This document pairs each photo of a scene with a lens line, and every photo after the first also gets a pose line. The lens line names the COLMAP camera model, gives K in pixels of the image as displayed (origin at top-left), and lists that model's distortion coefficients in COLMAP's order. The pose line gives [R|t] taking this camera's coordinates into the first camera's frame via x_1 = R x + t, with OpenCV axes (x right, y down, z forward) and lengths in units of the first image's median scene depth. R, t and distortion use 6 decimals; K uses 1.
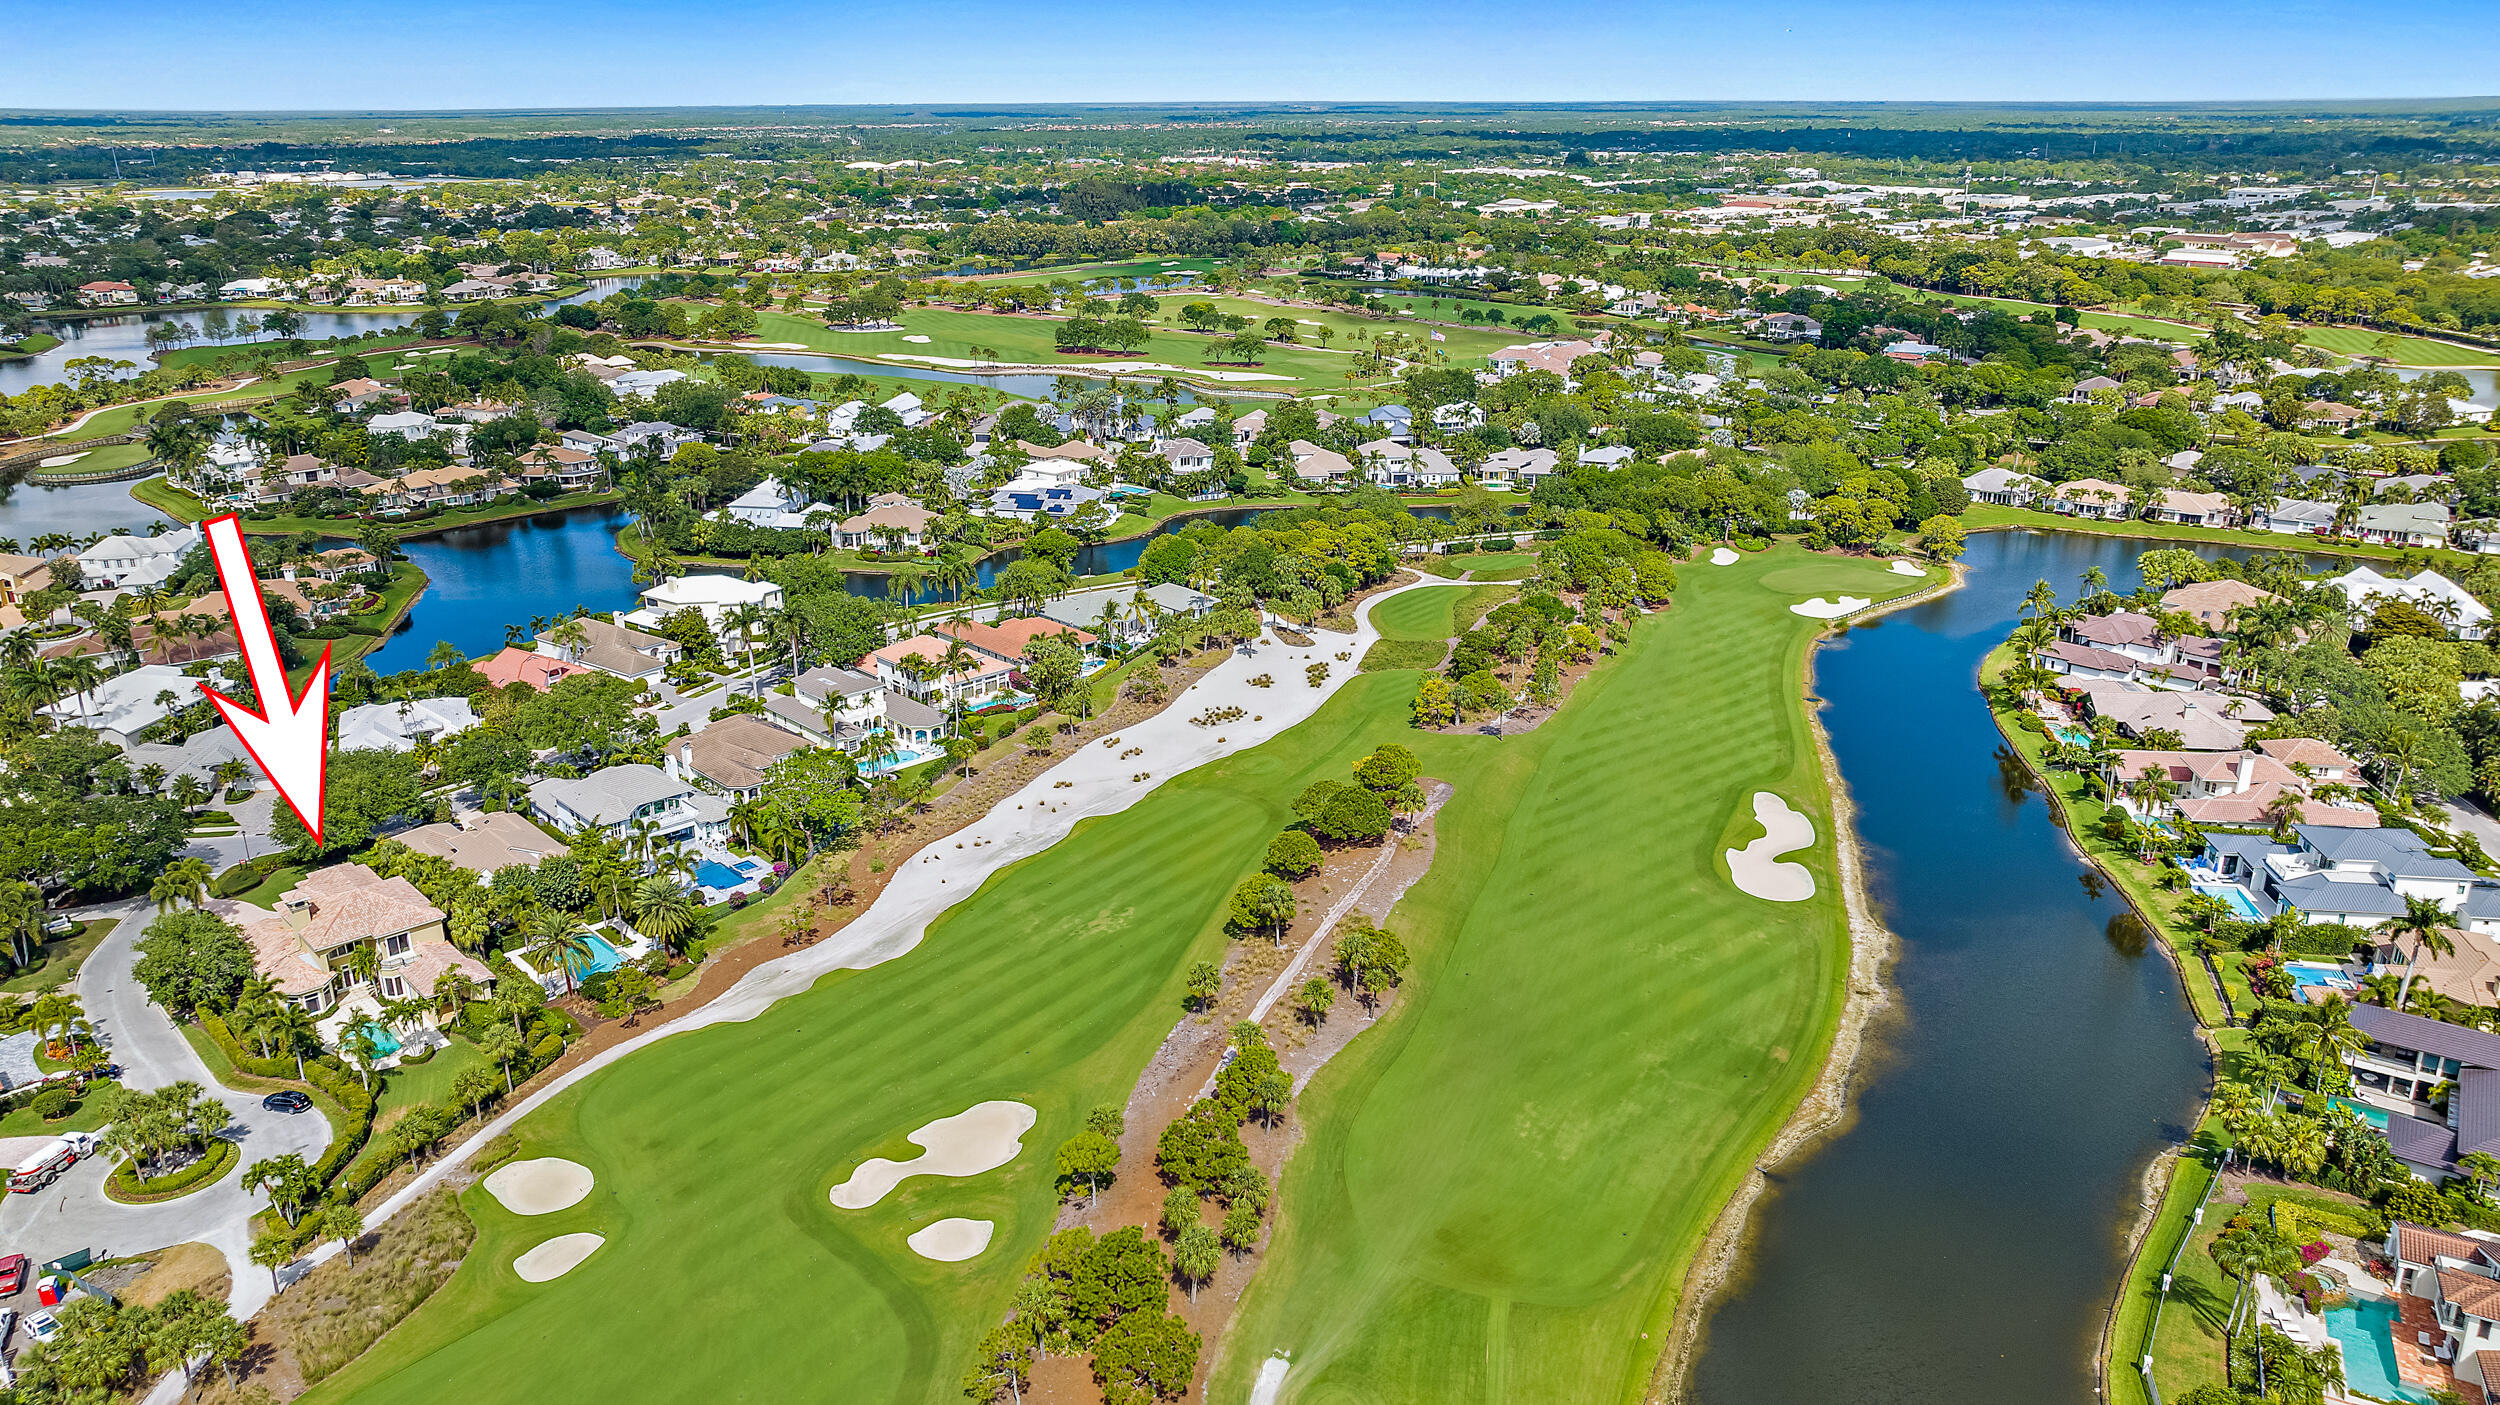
lens RADIAL K [[1758.4, 0, 1250.0], [0, 1758.4, 702.5], [0, 0, 1]] dist [-0.040902, 0.044101]
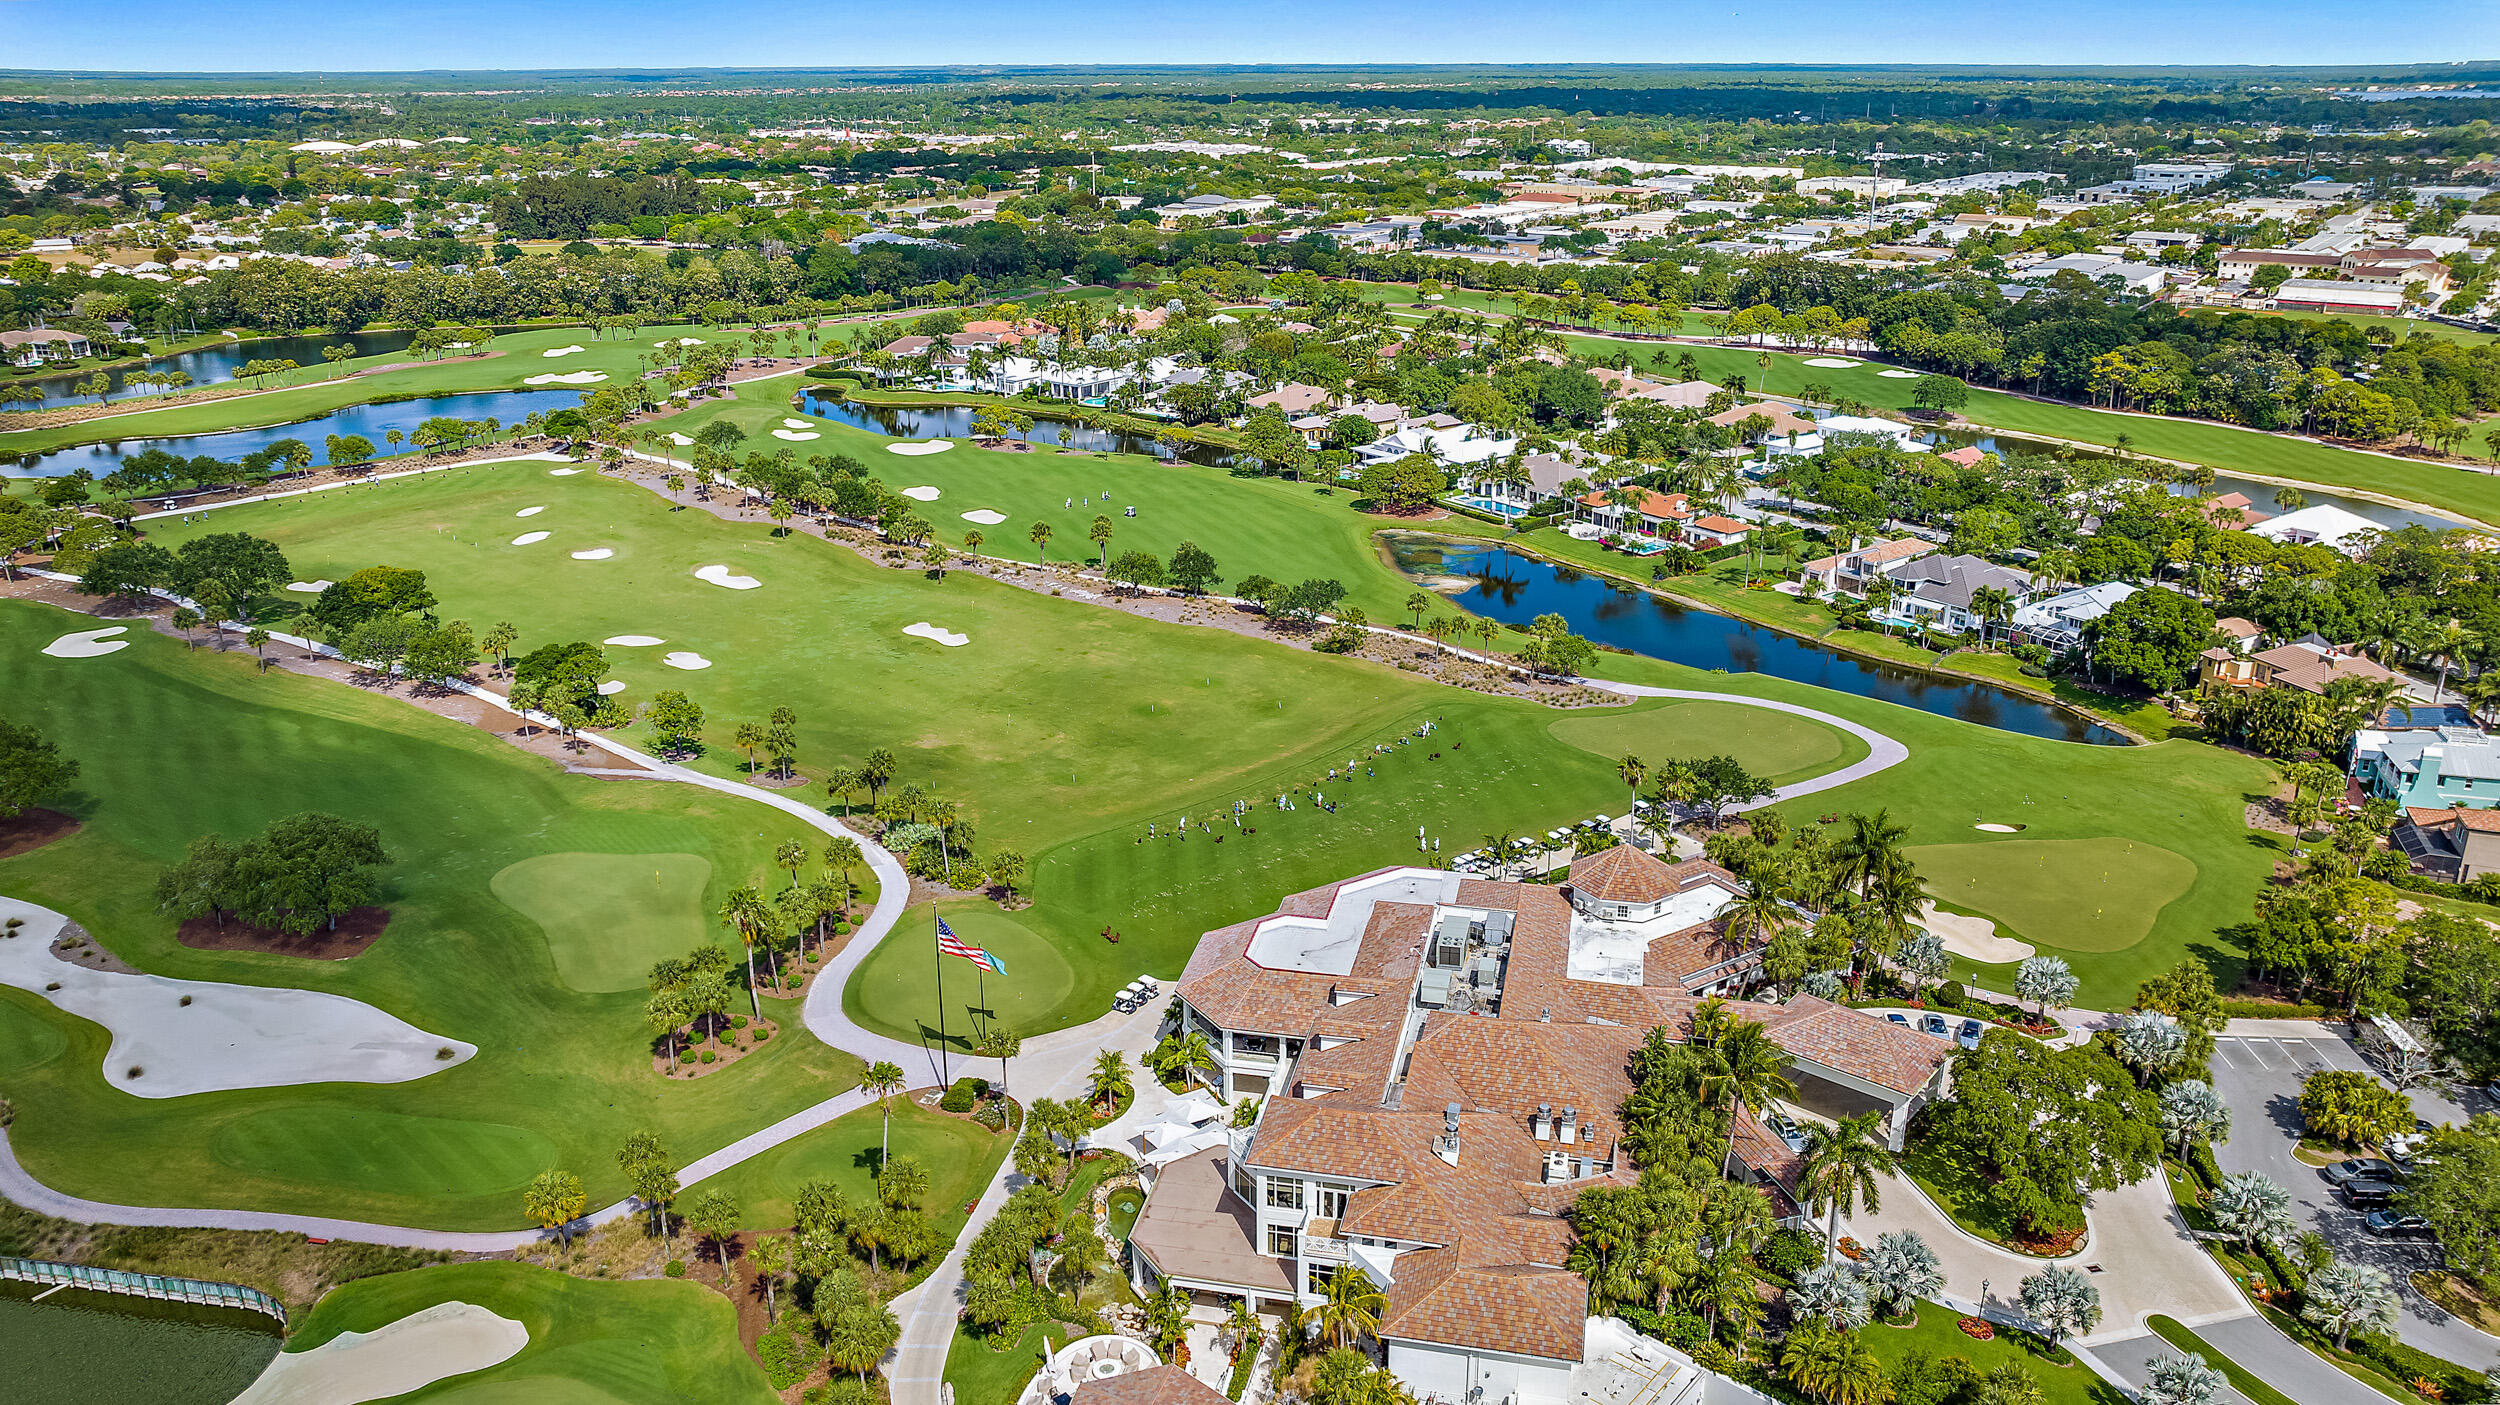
lens RADIAL K [[1758.4, 0, 1250.0], [0, 1758.4, 702.5], [0, 0, 1]] dist [-0.040902, 0.044101]
pose [[0.985562, -0.056630, 0.159561, 0.310199], [0.053769, 0.998307, 0.022194, -0.694382], [-0.160548, -0.013294, 0.986939, 2.152834]]
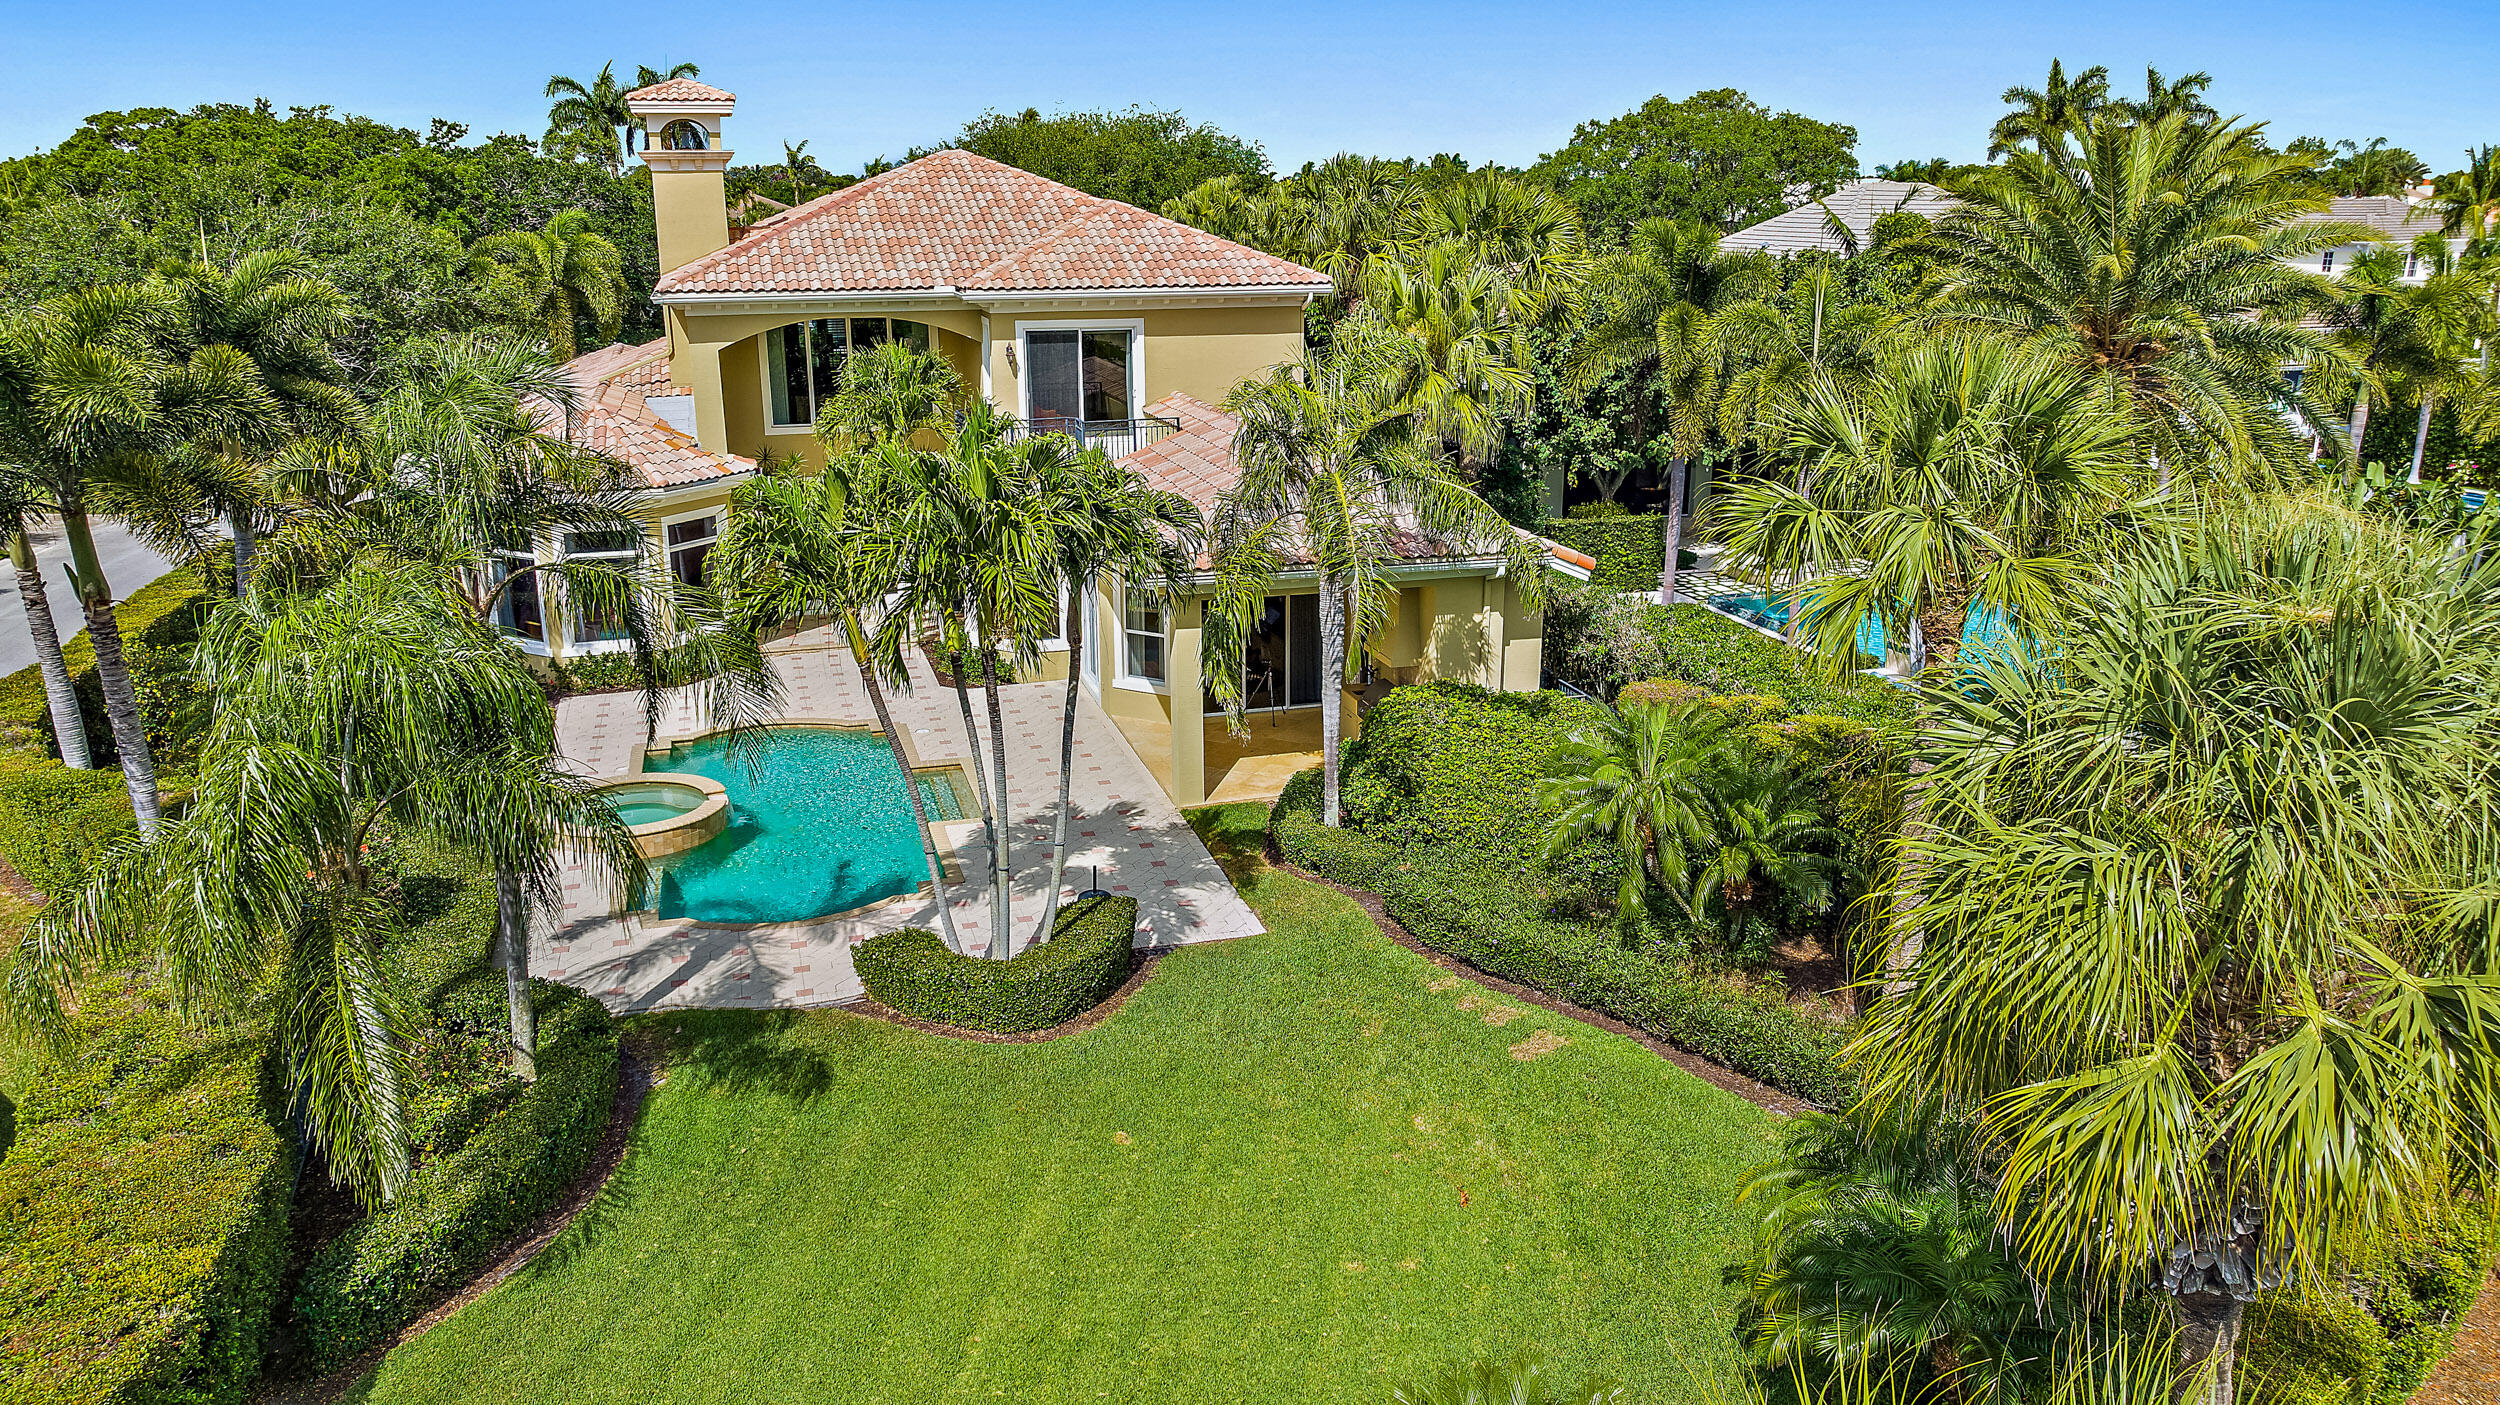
lens RADIAL K [[1758.4, 0, 1250.0], [0, 1758.4, 702.5], [0, 0, 1]] dist [-0.040902, 0.044101]
pose [[0.892127, 0.124592, -0.434266, -0.358178], [-0.145794, 0.989190, -0.015707, 0.160204], [0.427614, 0.077326, 0.900648, 0.780789]]
